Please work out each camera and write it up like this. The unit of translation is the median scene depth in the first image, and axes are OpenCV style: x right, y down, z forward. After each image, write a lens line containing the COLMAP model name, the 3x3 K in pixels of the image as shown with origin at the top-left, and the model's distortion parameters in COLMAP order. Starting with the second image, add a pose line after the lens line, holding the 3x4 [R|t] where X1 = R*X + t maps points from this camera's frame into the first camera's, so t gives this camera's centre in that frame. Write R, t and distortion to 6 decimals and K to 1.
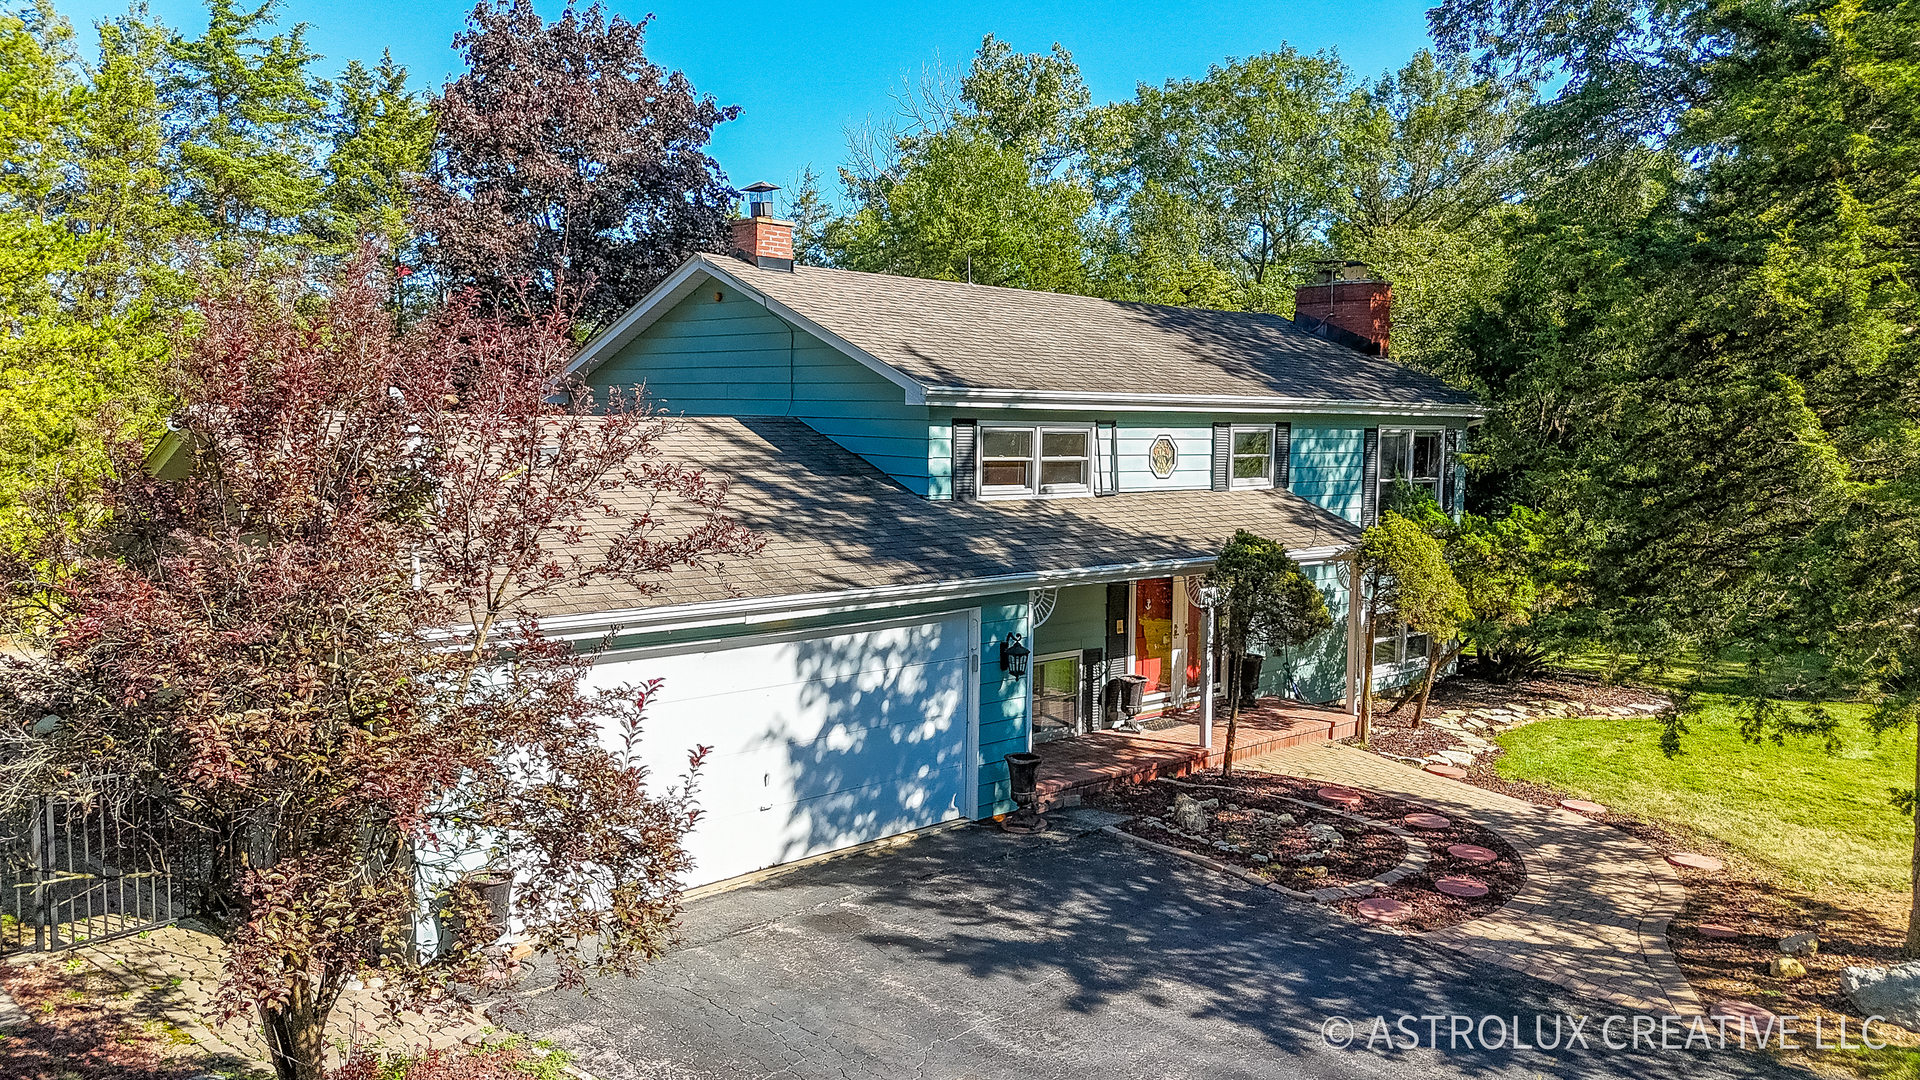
lens RADIAL K [[1364.6, 0, 1030.1], [0, 1364.6, 540.7], [0, 0, 1]] dist [0.012691, 0.002874]
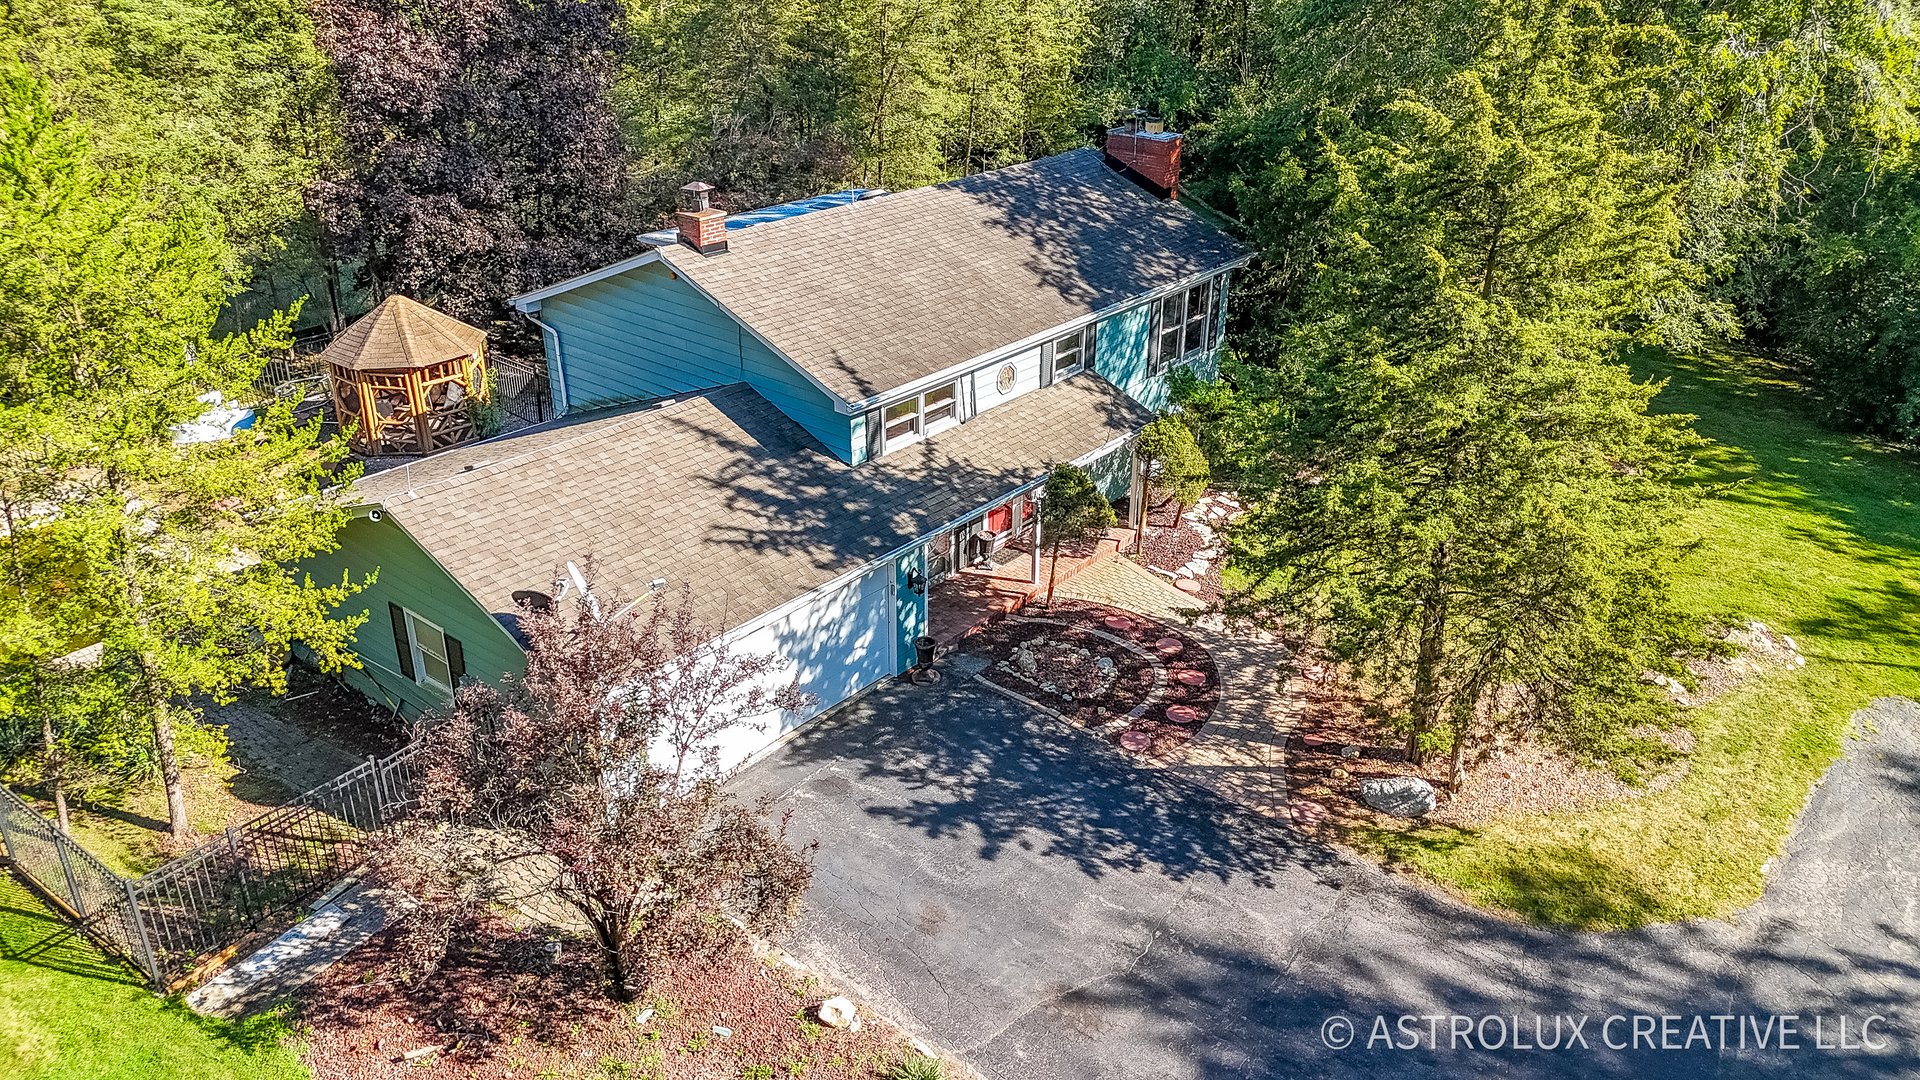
lens RADIAL K [[1364.6, 0, 1030.1], [0, 1364.6, 540.7], [0, 0, 1]] dist [0.012691, 0.002874]
pose [[0.989721, -0.049213, 0.134277, -0.097775], [0.000875, 0.940992, 0.338426, -0.503541], [-0.143009, -0.334830, 0.931363, -0.468472]]
